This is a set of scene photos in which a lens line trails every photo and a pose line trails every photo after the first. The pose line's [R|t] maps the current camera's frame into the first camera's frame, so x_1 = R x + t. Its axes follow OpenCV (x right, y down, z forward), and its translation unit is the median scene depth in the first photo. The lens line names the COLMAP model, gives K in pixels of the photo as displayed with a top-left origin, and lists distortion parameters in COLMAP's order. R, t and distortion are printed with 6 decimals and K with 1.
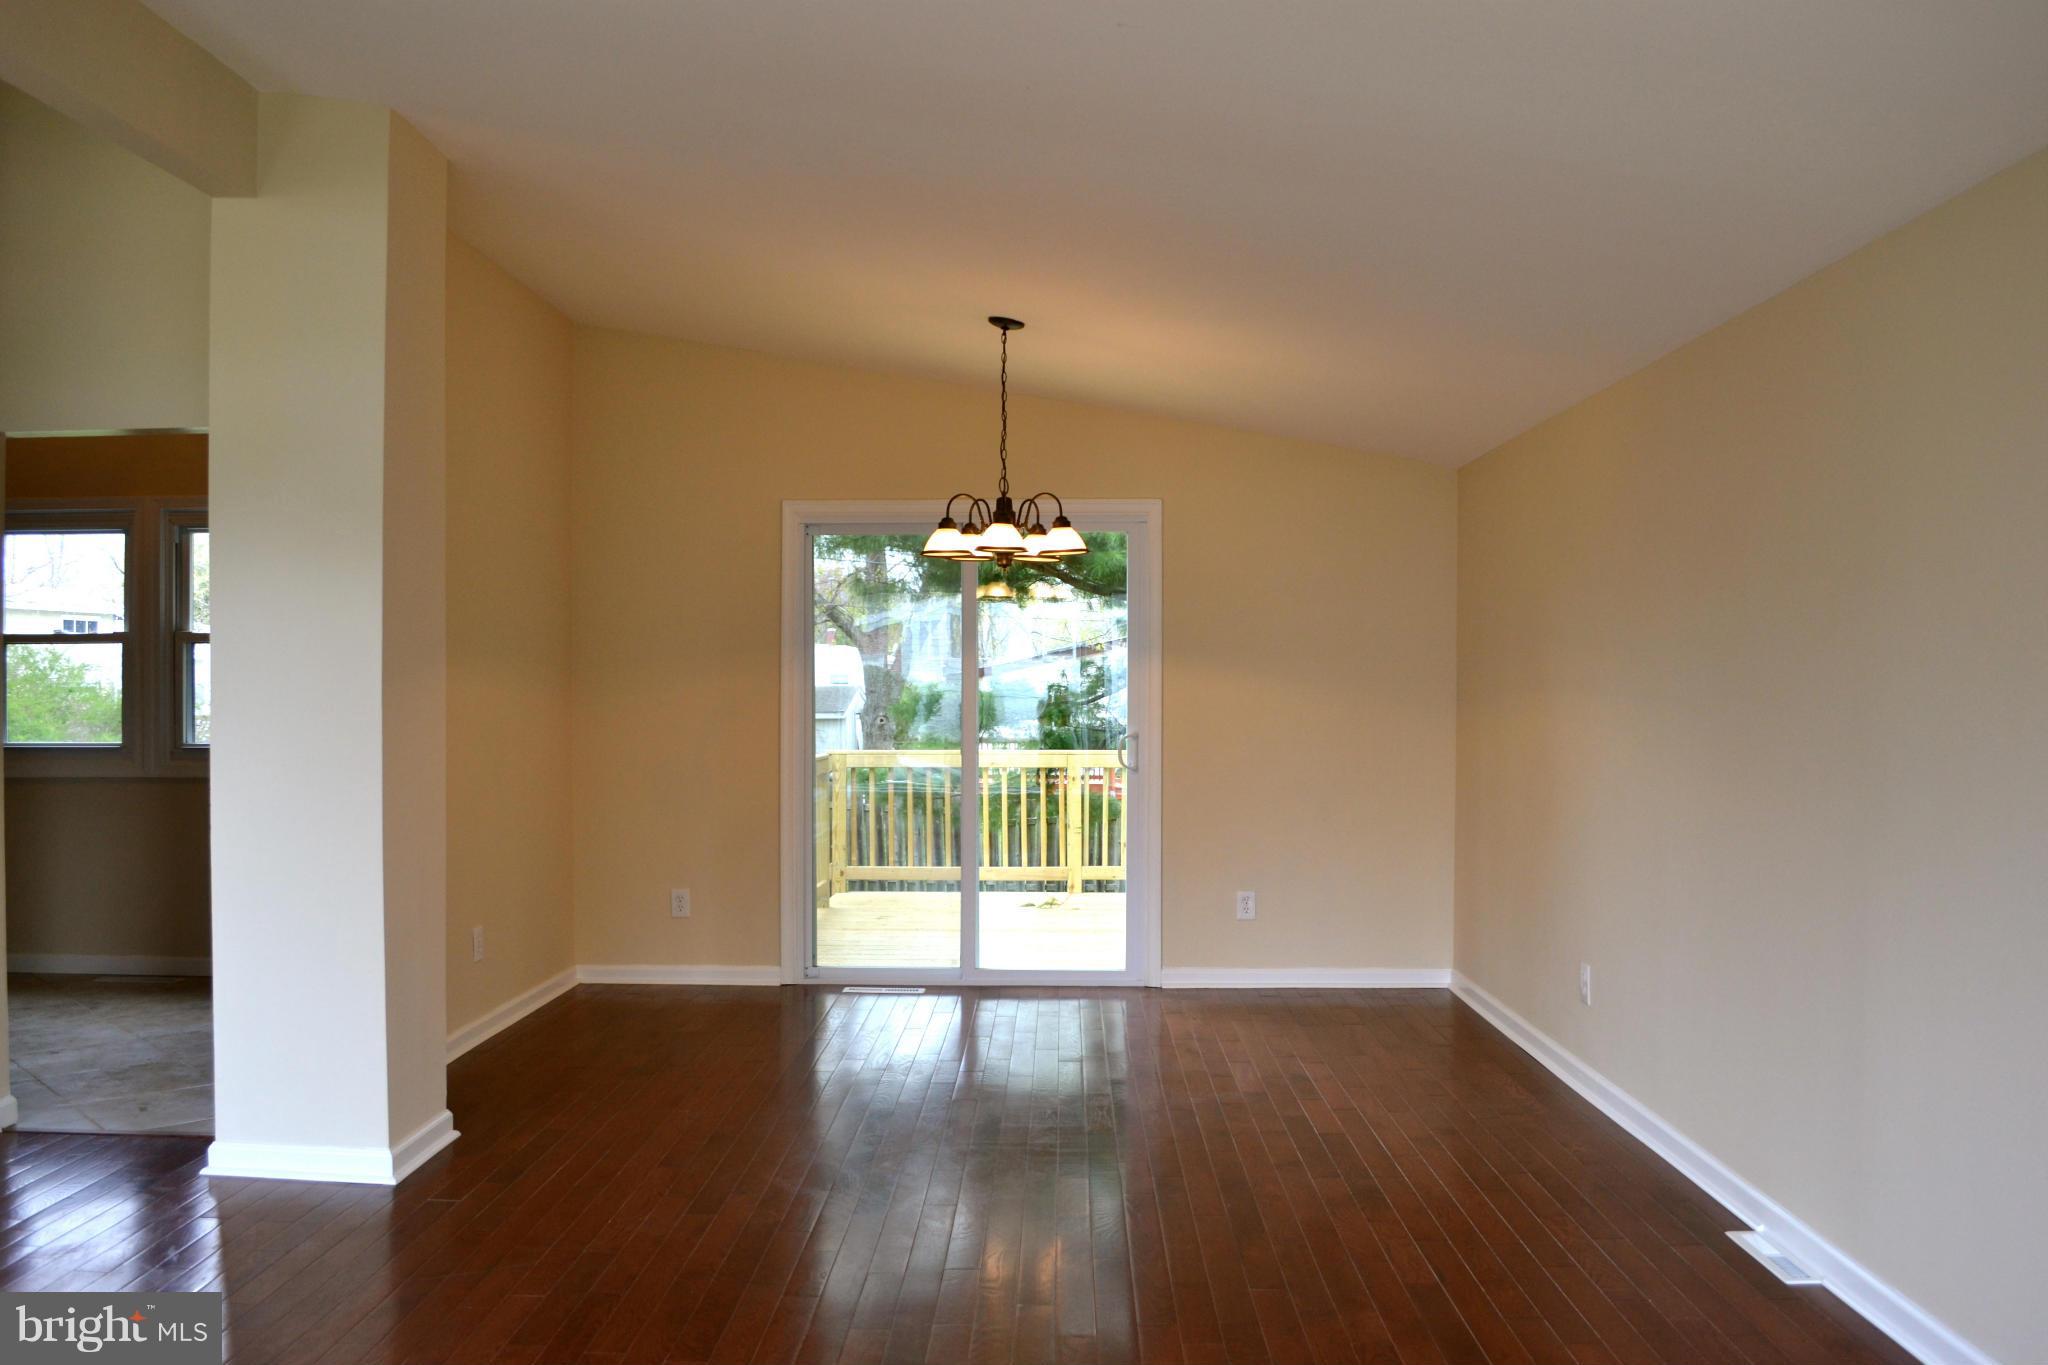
lens RADIAL K [[1685.1, 0, 1024.0], [0, 1685.1, 682.5], [0, 0, 1]] dist [-0.071669, -0.005875]
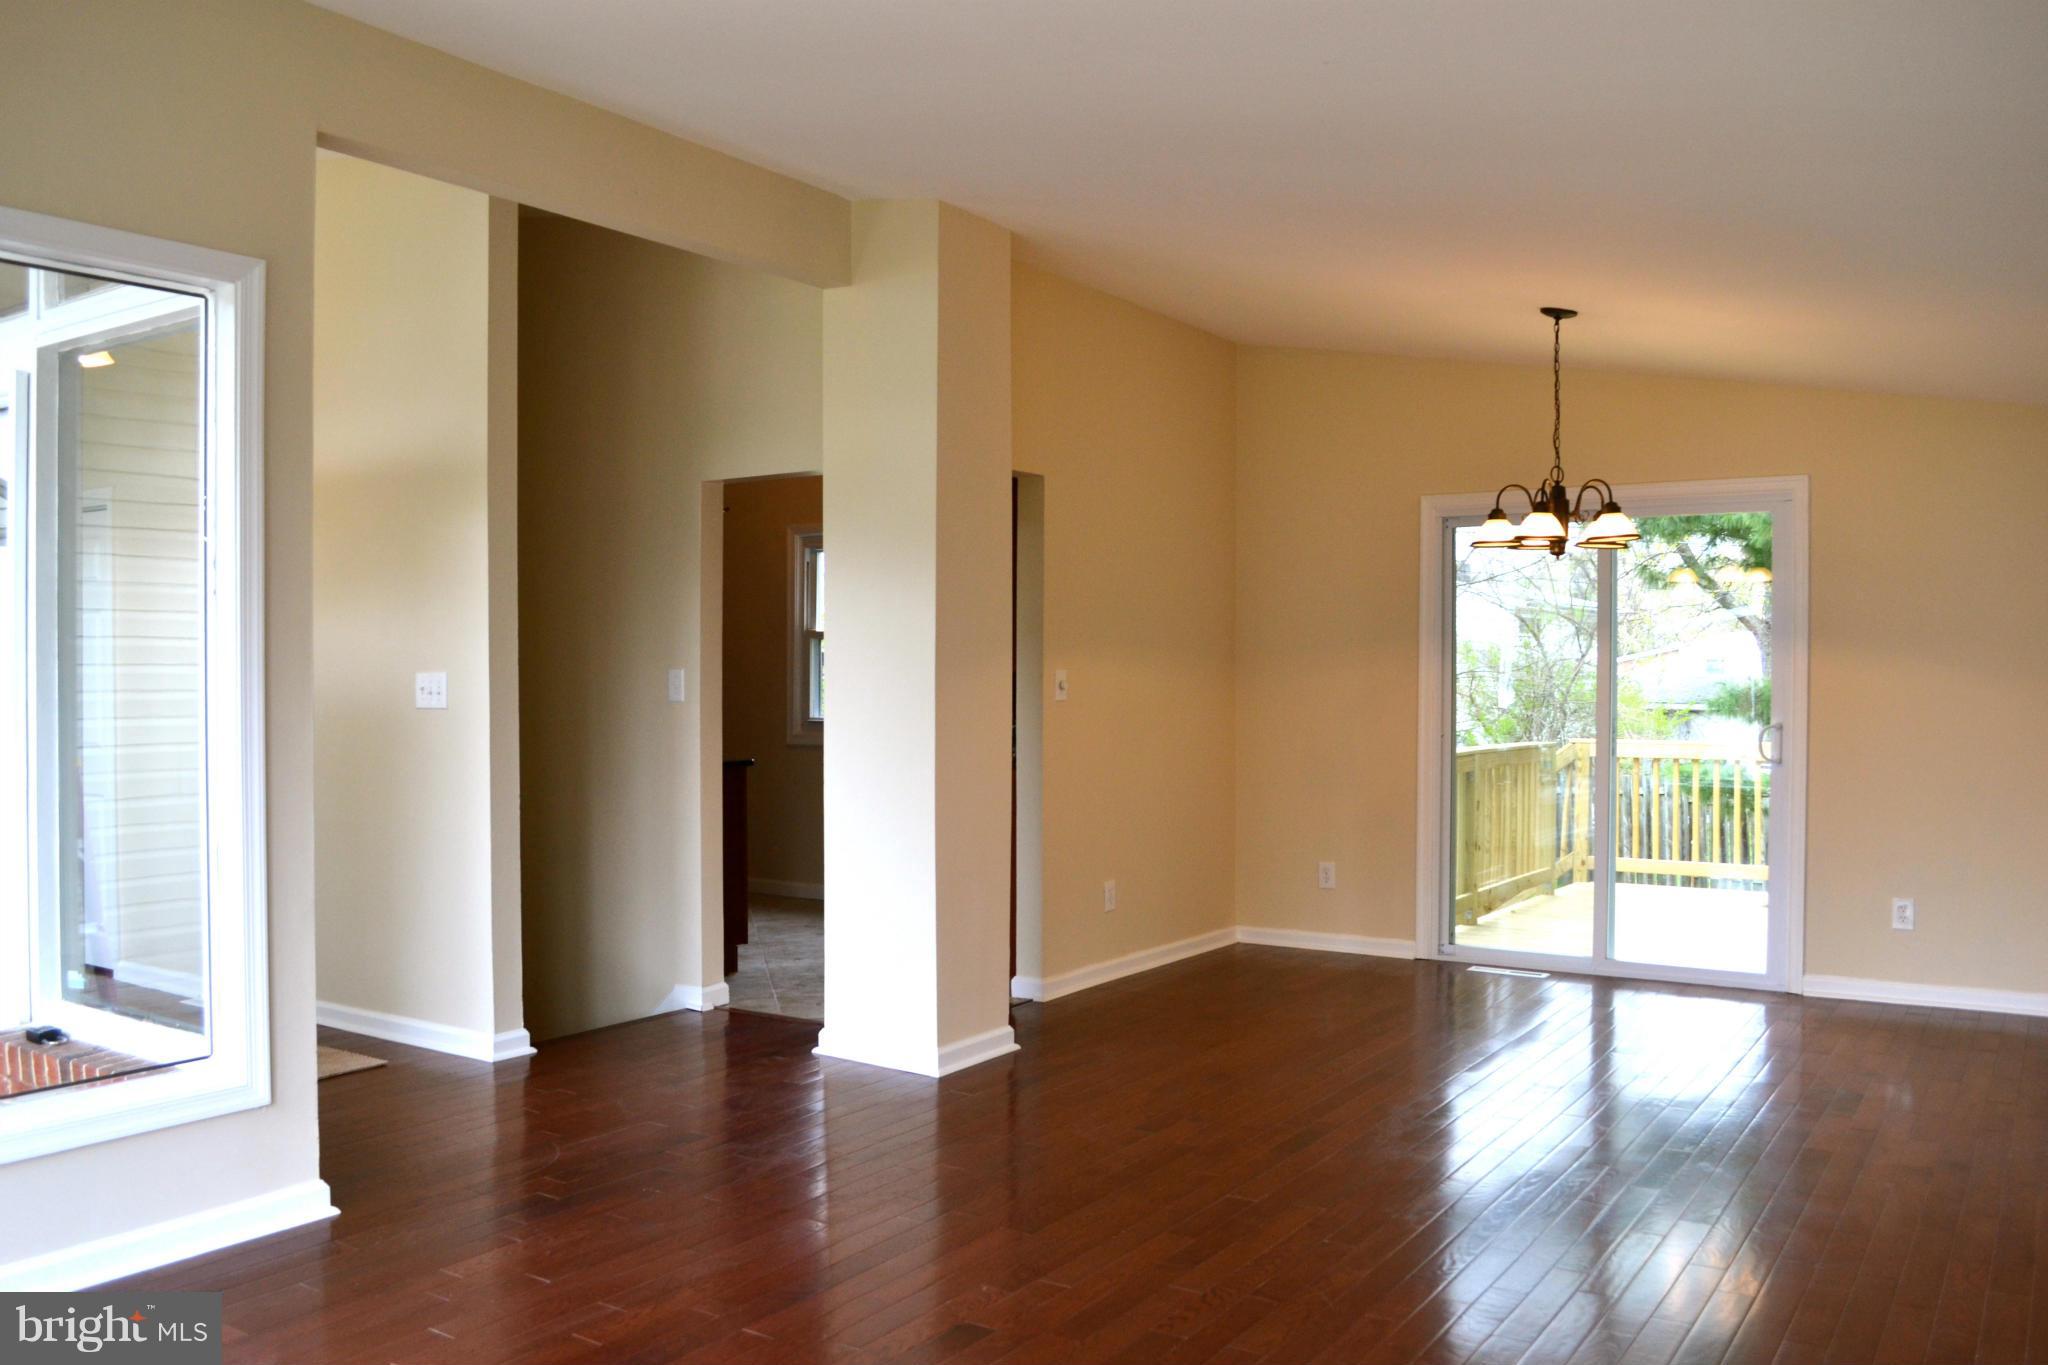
lens RADIAL K [[1666.4, 0, 1022.8], [0, 1666.4, 700.0], [0, 0, 1]] dist [-0.064855, -0.002147]
pose [[0.850291, 0.009915, -0.526219, 0.191332], [-0.000986, 0.999851, 0.017244, 0.000838], [0.526311, -0.014144, 0.850174, -0.007760]]
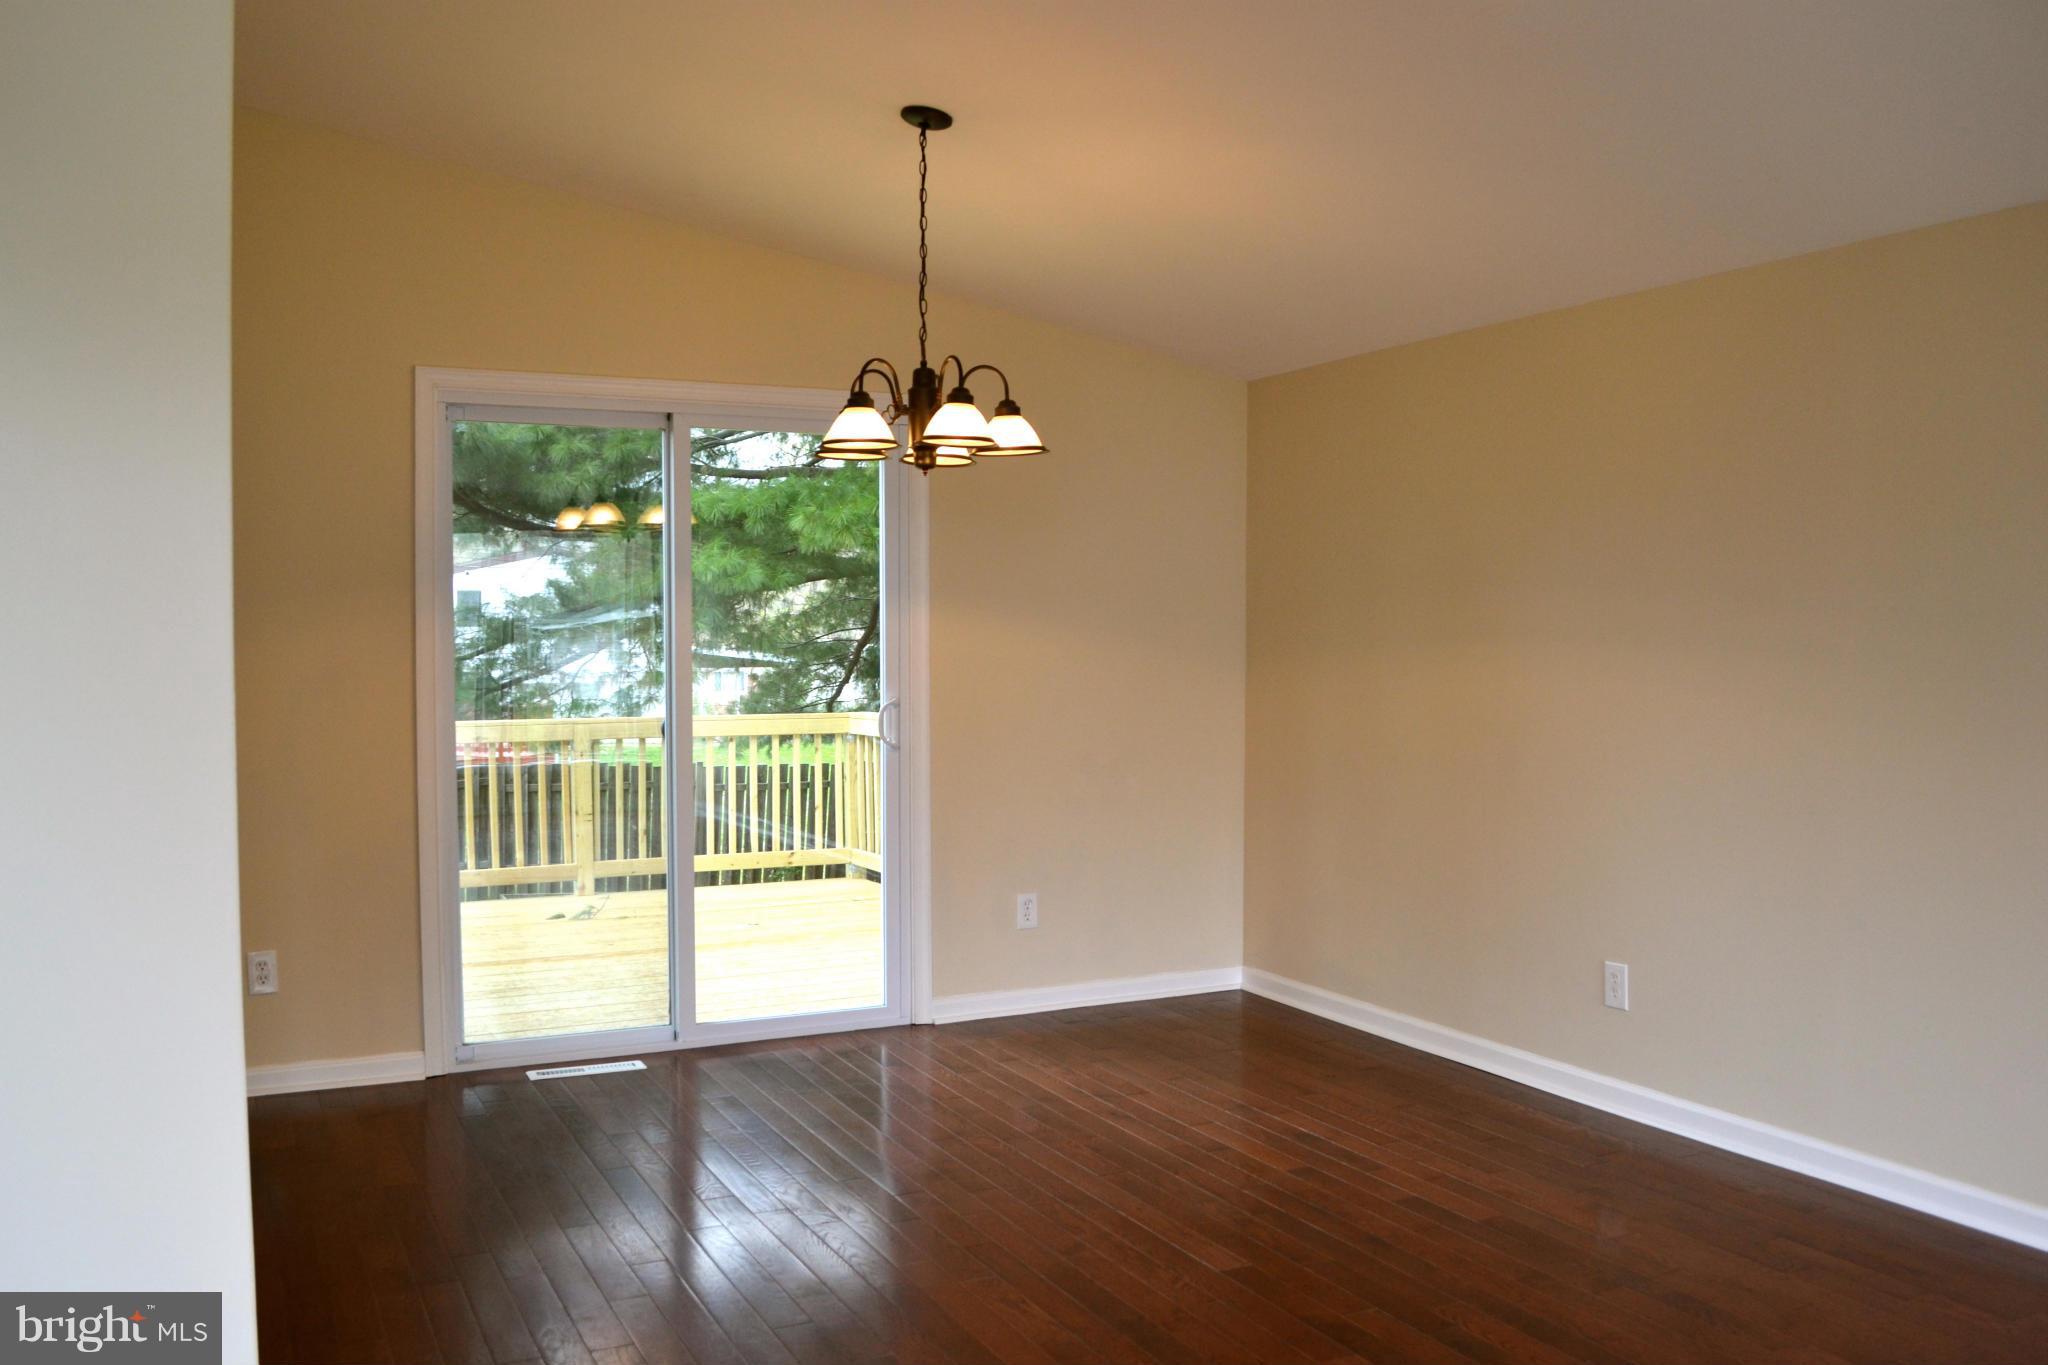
lens RADIAL K [[1685.1, 0, 1024.0], [0, 1685.1, 682.5], [0, 0, 1]] dist [-0.071669, -0.005875]
pose [[0.885156, -0.016648, 0.464996, -0.242178], [0.003551, 0.999572, 0.029029, 0.000009], [-0.465280, -0.024044, 0.884837, 0.290445]]
